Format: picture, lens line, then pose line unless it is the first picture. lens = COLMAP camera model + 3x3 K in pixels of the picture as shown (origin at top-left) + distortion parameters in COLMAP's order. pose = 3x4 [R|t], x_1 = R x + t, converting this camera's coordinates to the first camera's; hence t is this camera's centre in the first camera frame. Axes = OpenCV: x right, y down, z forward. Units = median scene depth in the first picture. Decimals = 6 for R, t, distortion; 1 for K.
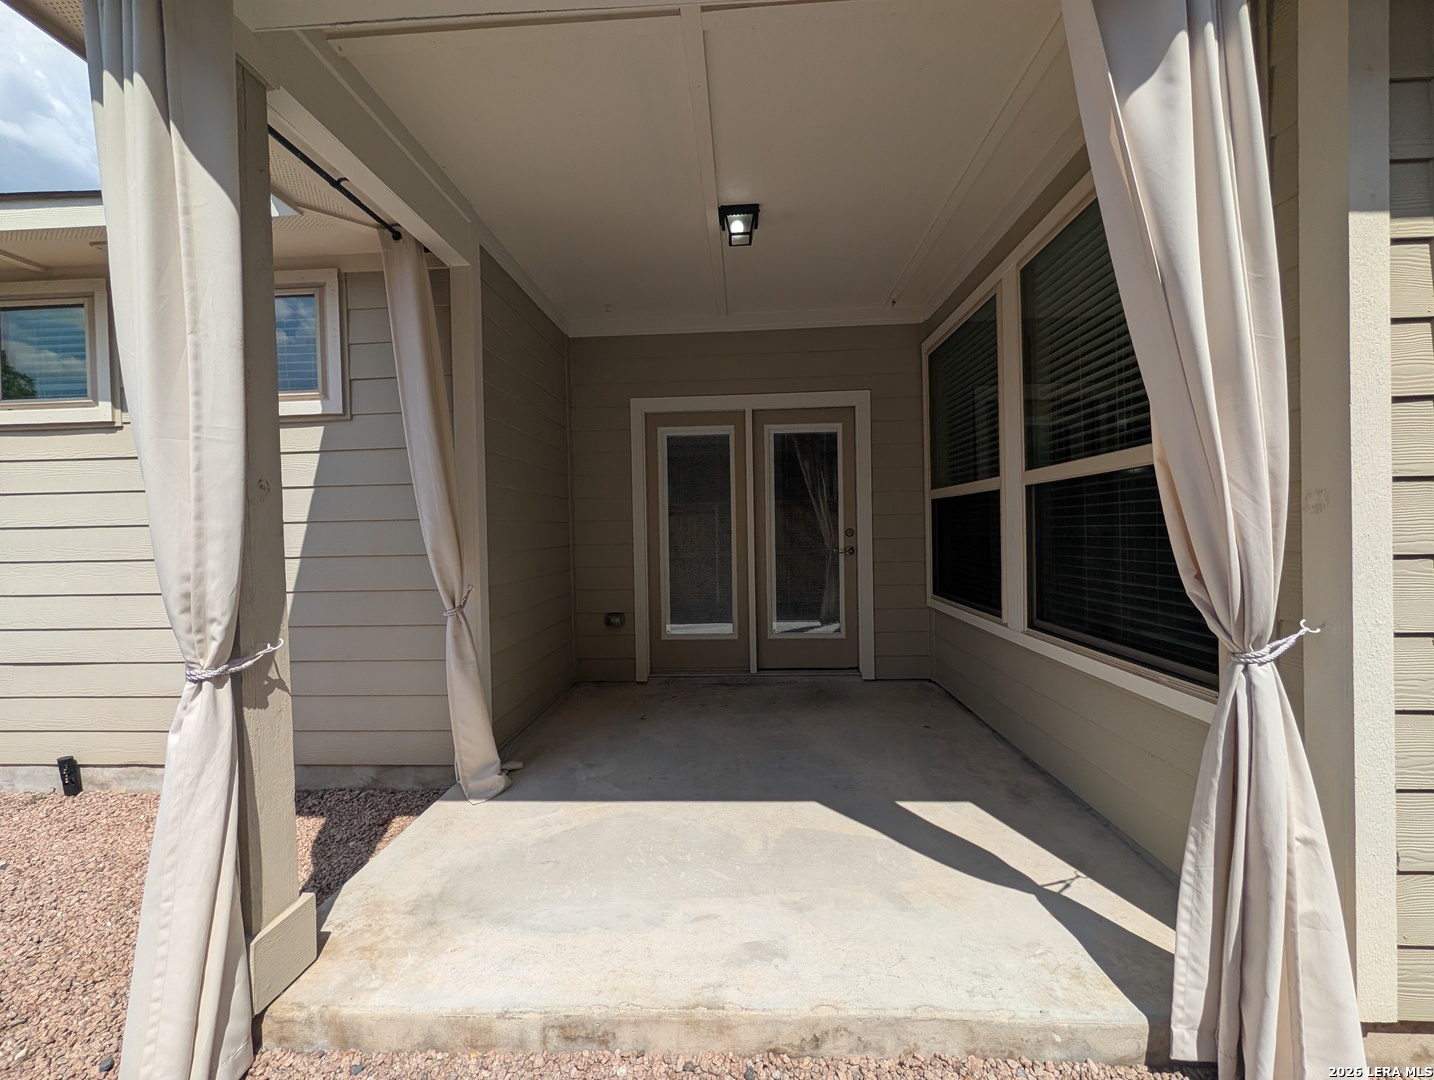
lens RADIAL K [[552.4, 0, 718.3], [0, 552.4, 535.6], [0, 0, 1]] dist [0.000523, -0.000029]
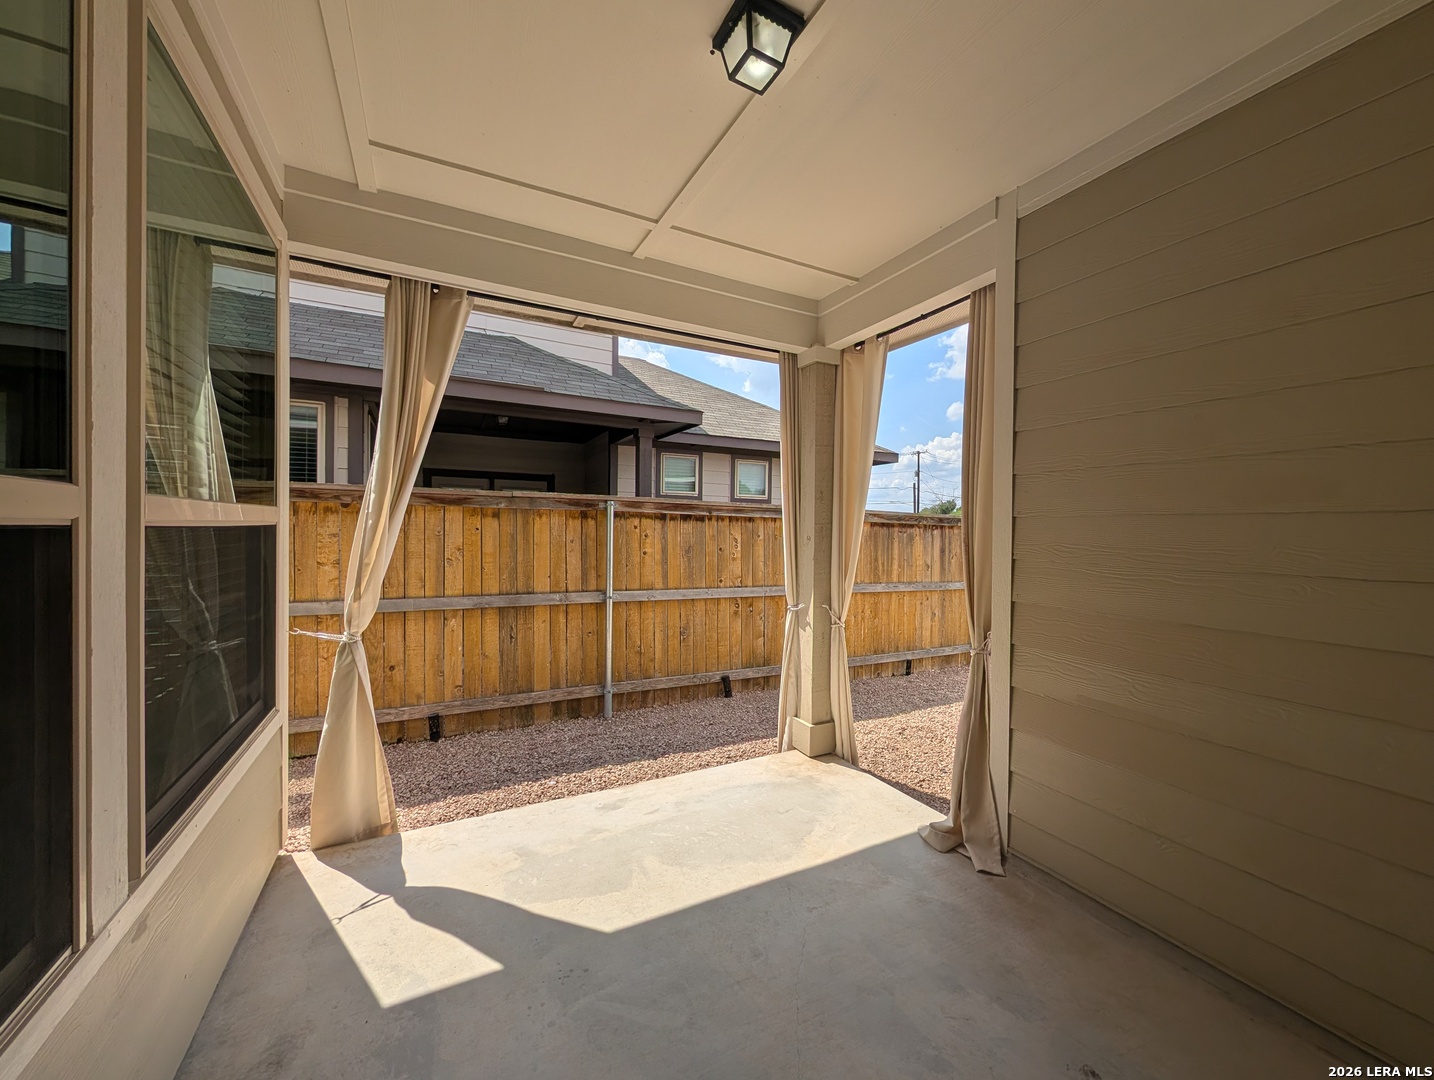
lens RADIAL K [[552.4, 0, 718.3], [0, 552.4, 535.6], [0, 0, 1]] dist [0.000523, -0.000029]
pose [[-0.862488, 0.012452, -0.505925, 0.565227], [-0.002555, 0.999577, 0.028958, -0.136434], [0.506072, 0.026268, -0.862091, 2.281630]]
